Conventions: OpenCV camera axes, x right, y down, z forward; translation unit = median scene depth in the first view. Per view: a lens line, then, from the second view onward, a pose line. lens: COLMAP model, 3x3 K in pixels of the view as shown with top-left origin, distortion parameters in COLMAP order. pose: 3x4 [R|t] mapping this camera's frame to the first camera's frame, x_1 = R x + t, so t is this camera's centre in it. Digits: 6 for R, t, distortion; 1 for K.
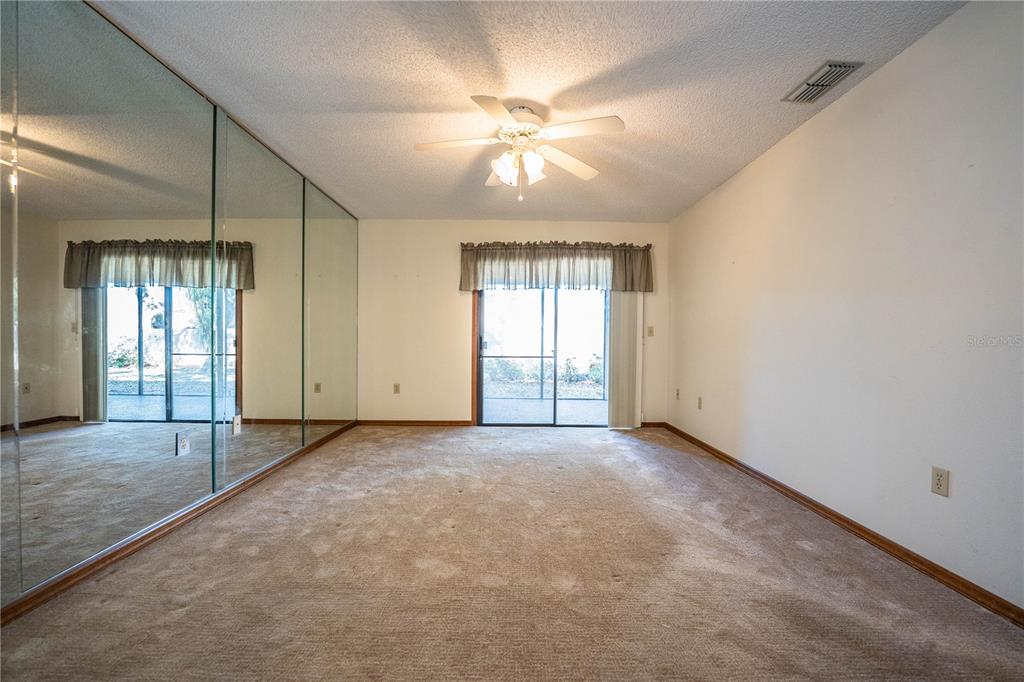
lens RADIAL K [[418.9, 0, 509.4], [0, 418.9, 346.4], [0, 0, 1]] dist [-0.024948, 0.002530]
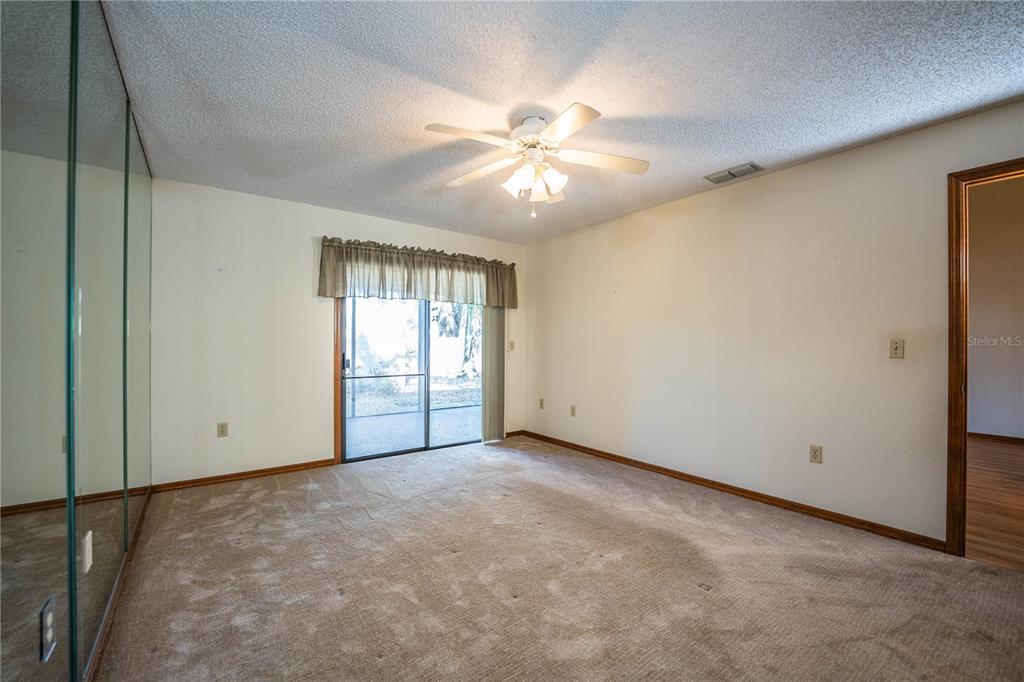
lens RADIAL K [[418.9, 0, 510.9], [0, 418.9, 346.7], [0, 0, 1]] dist [-0.024948, 0.002530]
pose [[0.801248, -0.008712, 0.598269, -0.312986], [0.010571, 0.999944, 0.000403, -0.035707], [-0.598239, 0.006001, 0.801295, 0.160935]]
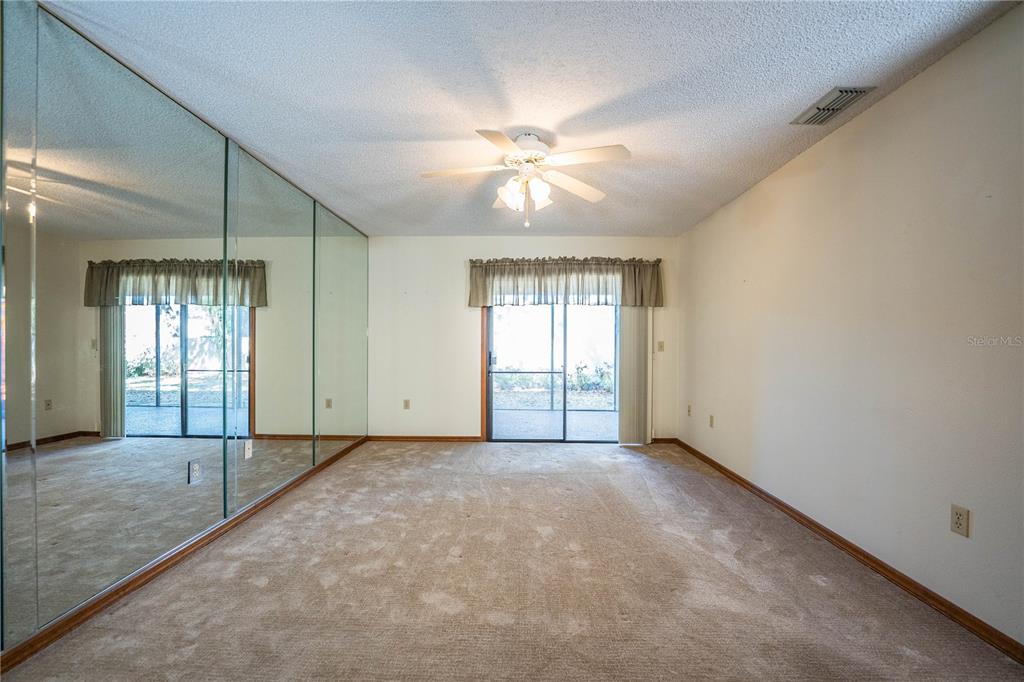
lens RADIAL K [[418.9, 0, 509.5], [0, 418.9, 346.5], [0, 0, 1]] dist [-0.024948, 0.002530]
pose [[0.999635, -0.004227, -0.026695, 0.005647], [0.003976, 0.999947, -0.009480, -0.029140], [0.026733, 0.009370, 0.999599, 0.000987]]
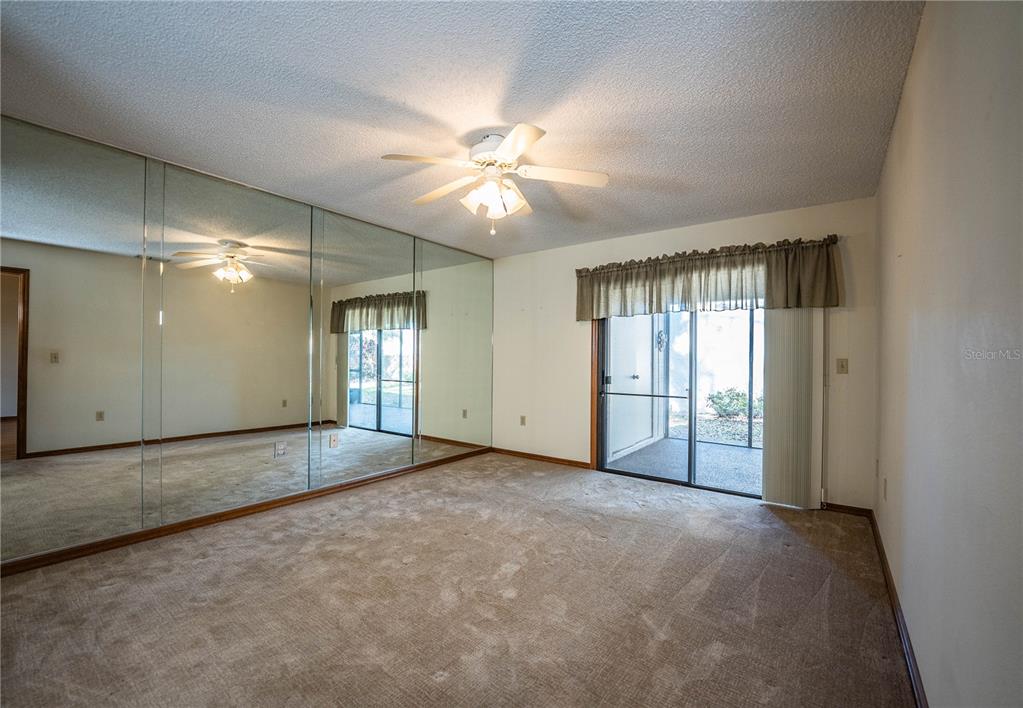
lens RADIAL K [[433.9, 0, 489.7], [0, 433.9, 360.2], [0, 0, 1]] dist [-0.022723, -0.000668]
pose [[0.779229, 0.000004, -0.626740, 0.343779], [-0.011947, 0.999818, -0.014847, -0.030469], [0.626626, 0.019057, 0.779087, 0.137459]]
